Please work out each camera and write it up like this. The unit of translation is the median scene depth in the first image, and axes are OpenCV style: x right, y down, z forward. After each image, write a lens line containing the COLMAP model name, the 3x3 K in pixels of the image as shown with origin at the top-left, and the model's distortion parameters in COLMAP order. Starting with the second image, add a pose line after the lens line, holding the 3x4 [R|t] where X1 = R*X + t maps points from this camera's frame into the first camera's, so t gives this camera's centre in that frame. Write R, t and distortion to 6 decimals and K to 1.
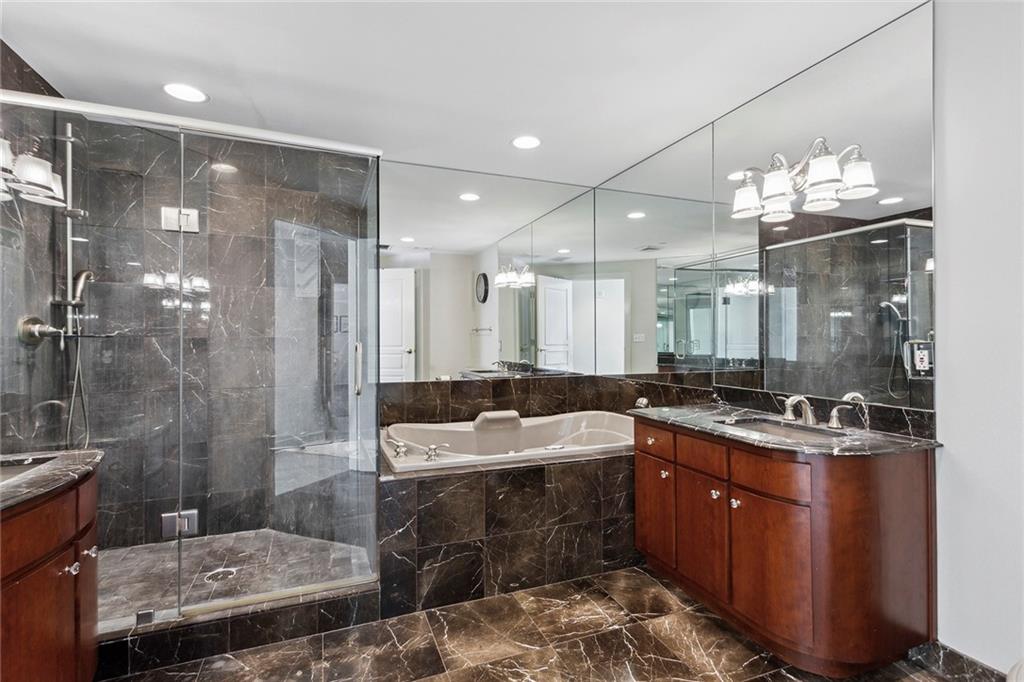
lens RADIAL K [[480.5, 0, 512.0], [0, 480.5, 341.0], [0, 0, 1]] dist [0.004610, 0.000374]
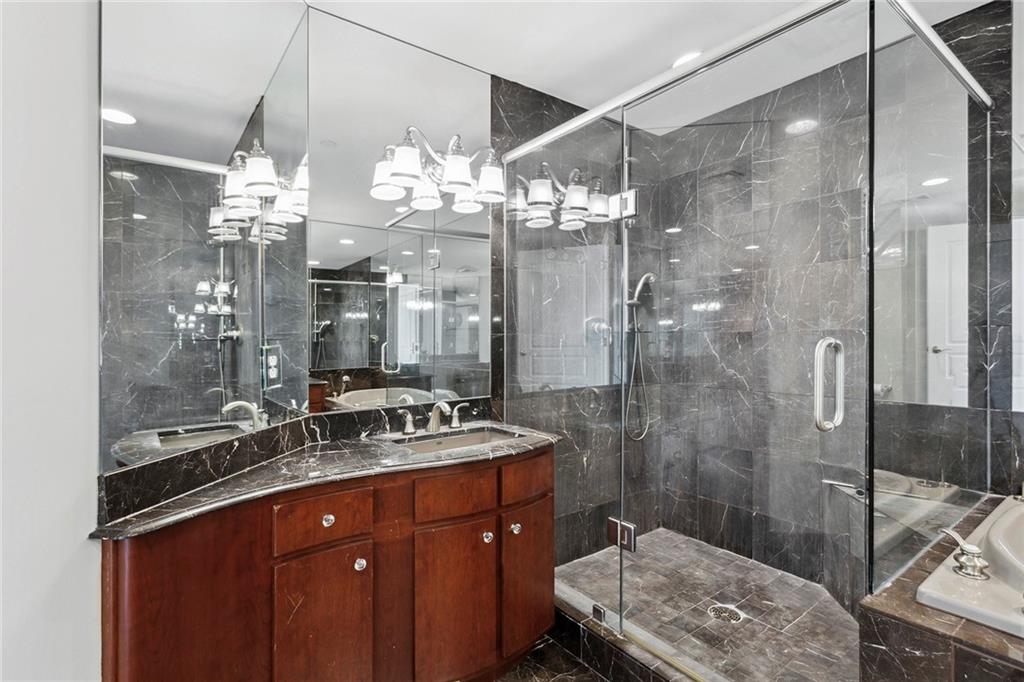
lens RADIAL K [[480.5, 0, 512.0], [0, 480.5, 341.0], [0, 0, 1]] dist [0.004610, 0.000374]
pose [[0.256961, 0.002559, -0.966418, 0.098262], [0.006412, 0.999970, 0.004353, 0.003671], [0.966401, -0.007315, 0.256937, 0.377031]]
